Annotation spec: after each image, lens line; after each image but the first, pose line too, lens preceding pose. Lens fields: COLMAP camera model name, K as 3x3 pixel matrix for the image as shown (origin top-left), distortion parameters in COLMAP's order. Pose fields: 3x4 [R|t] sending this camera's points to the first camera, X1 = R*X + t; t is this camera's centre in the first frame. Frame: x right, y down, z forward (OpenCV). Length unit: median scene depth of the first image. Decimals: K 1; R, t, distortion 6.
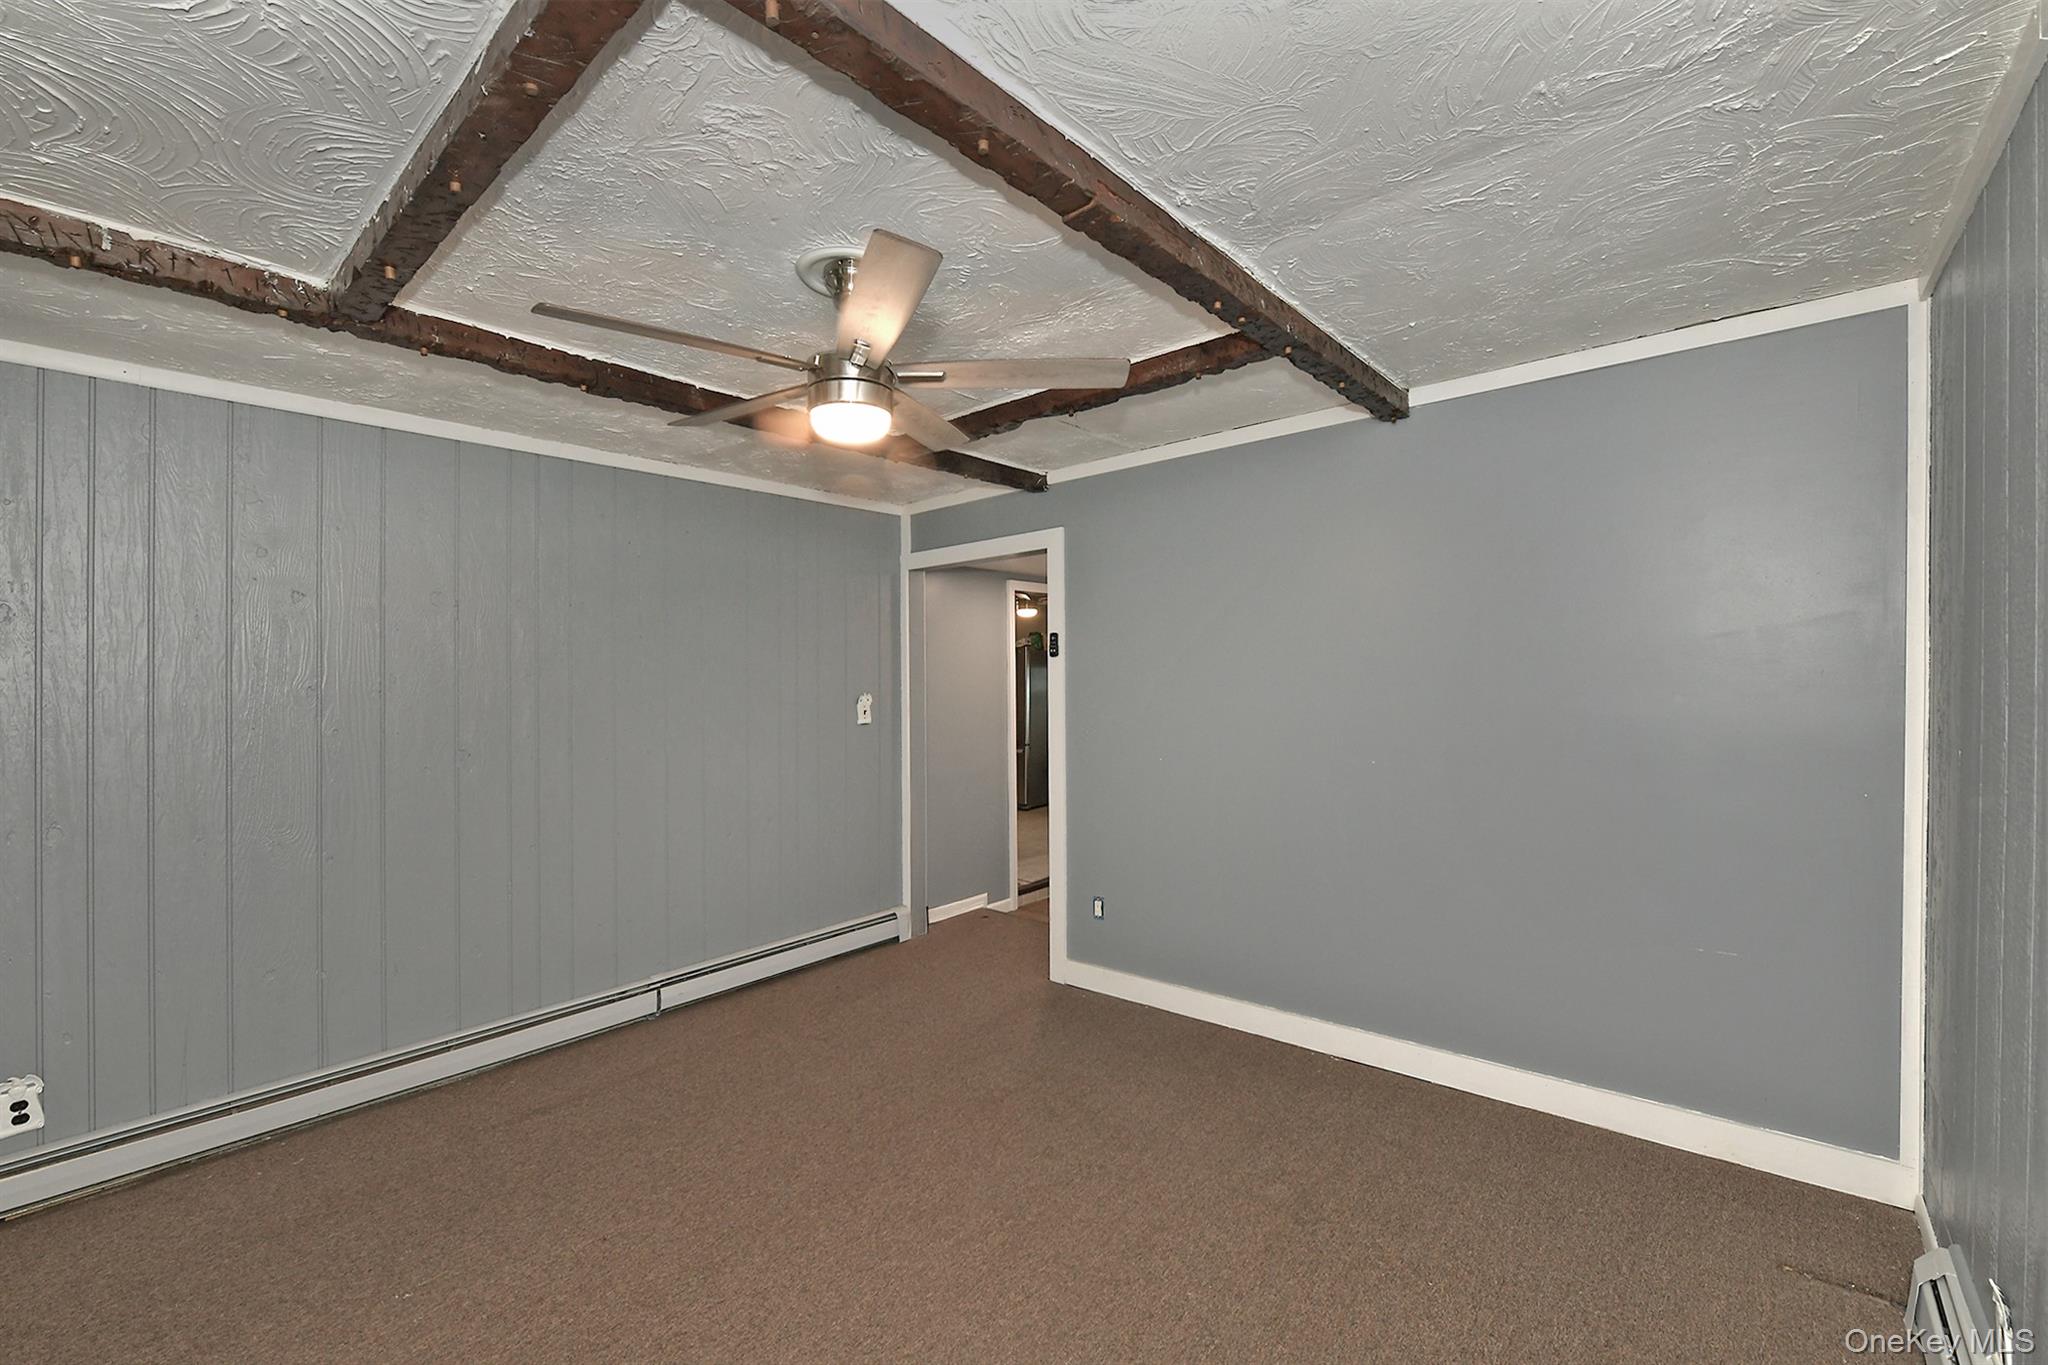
lens RADIAL K [[851.3, 0, 1015.6], [0, 851.3, 678.9], [0, 0, 1]] dist [-0.003151, -0.000049]
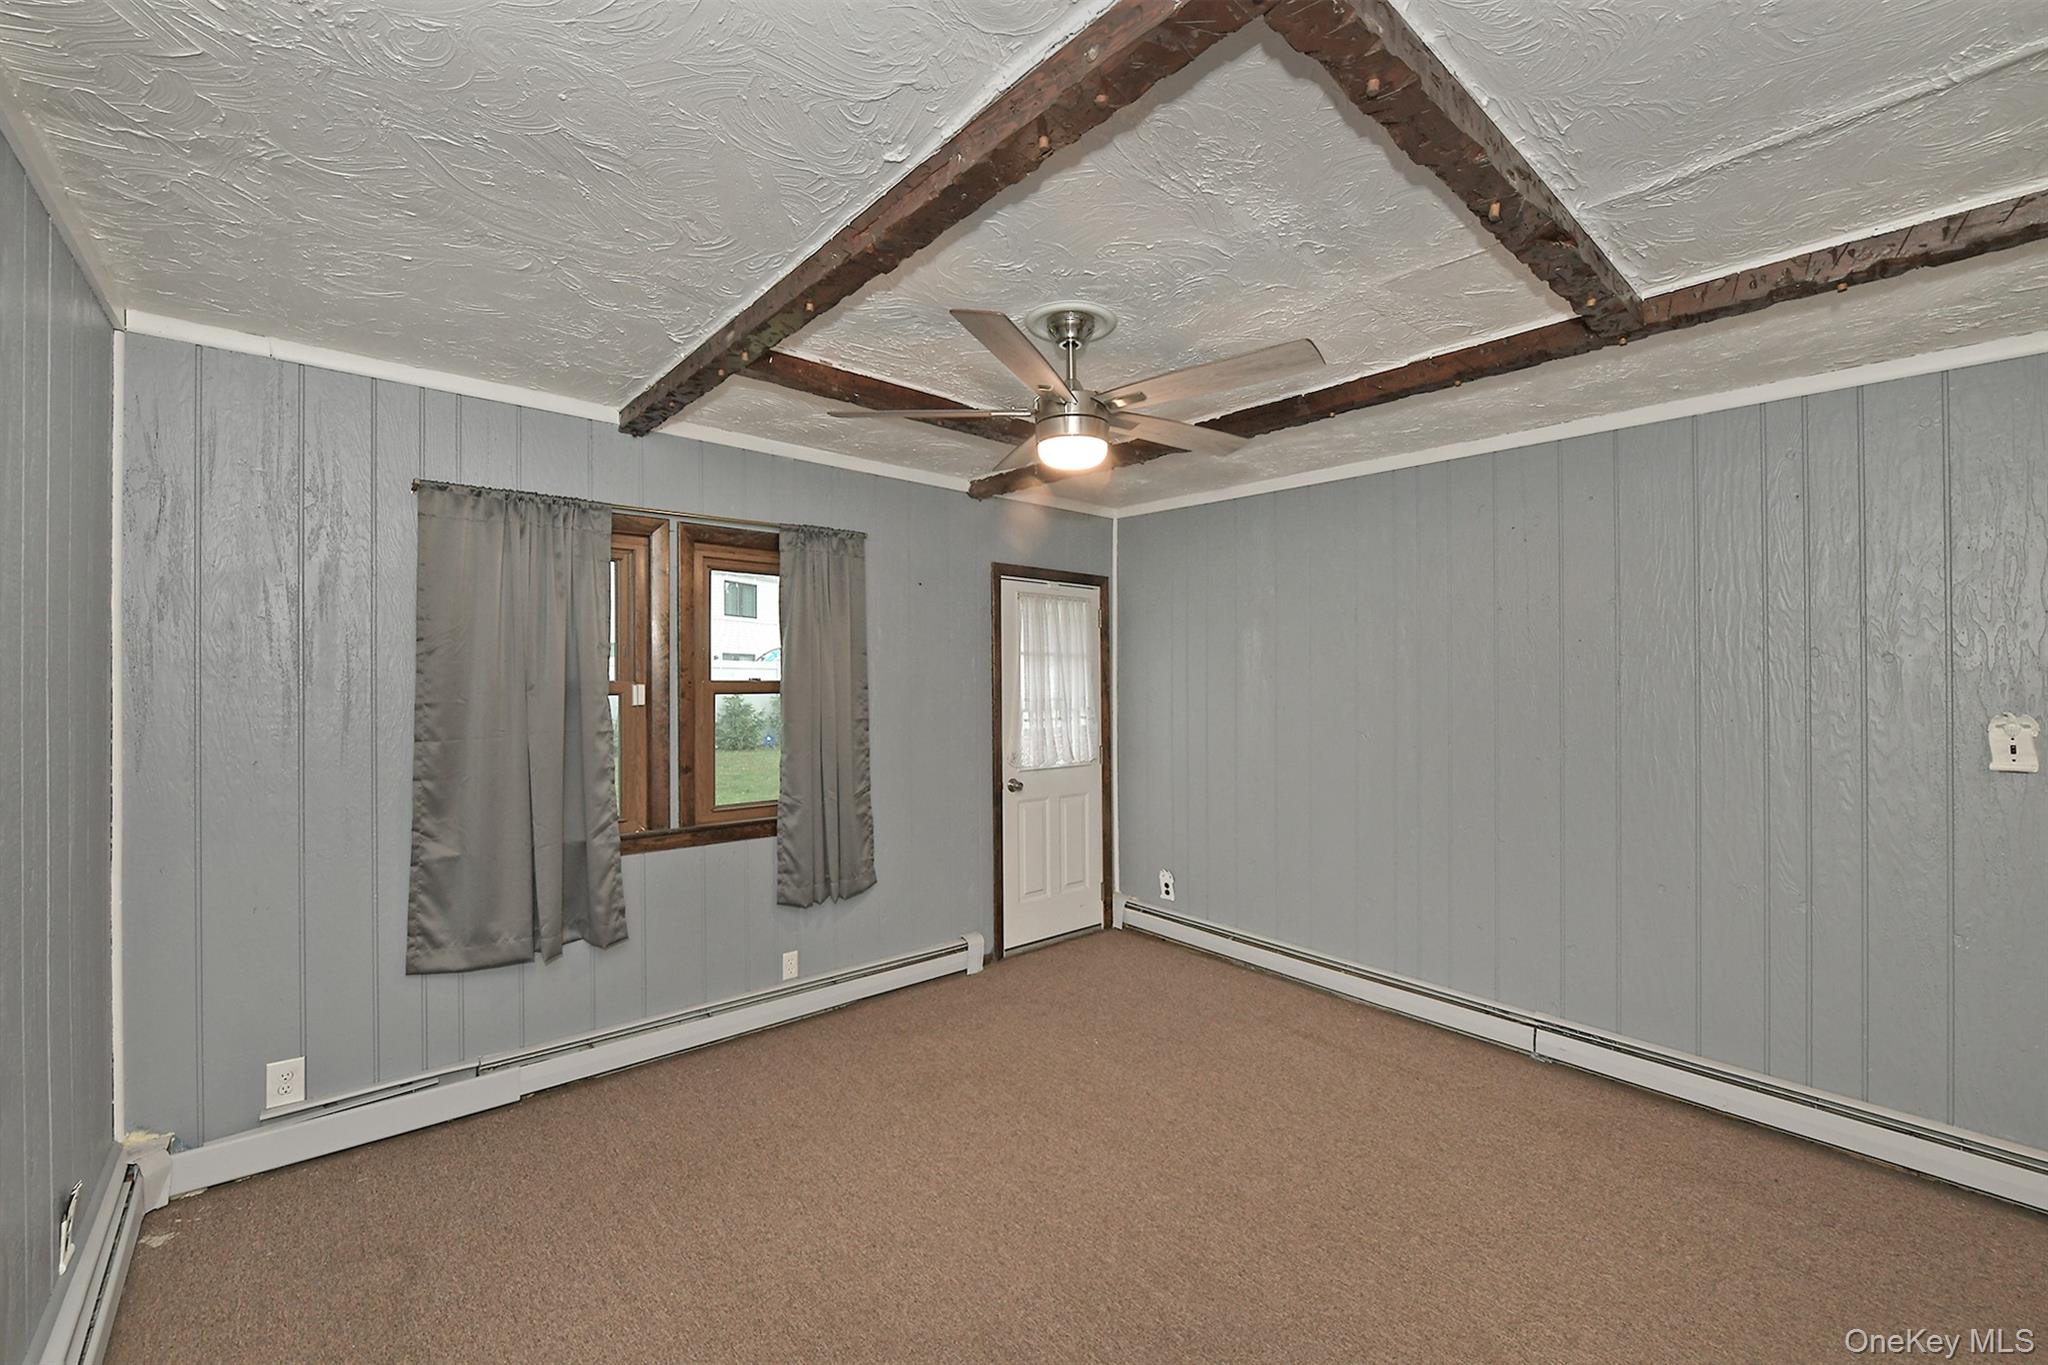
lens RADIAL K [[833.2, 0, 1029.0], [0, 833.2, 679.1], [0, 0, 1]] dist [-0.002882, -0.000619]
pose [[-0.137960, 0.022120, -0.990191, 0.519541], [-0.005950, 0.999714, 0.023162, -0.014842], [0.990420, 0.009087, -0.137789, 0.619800]]
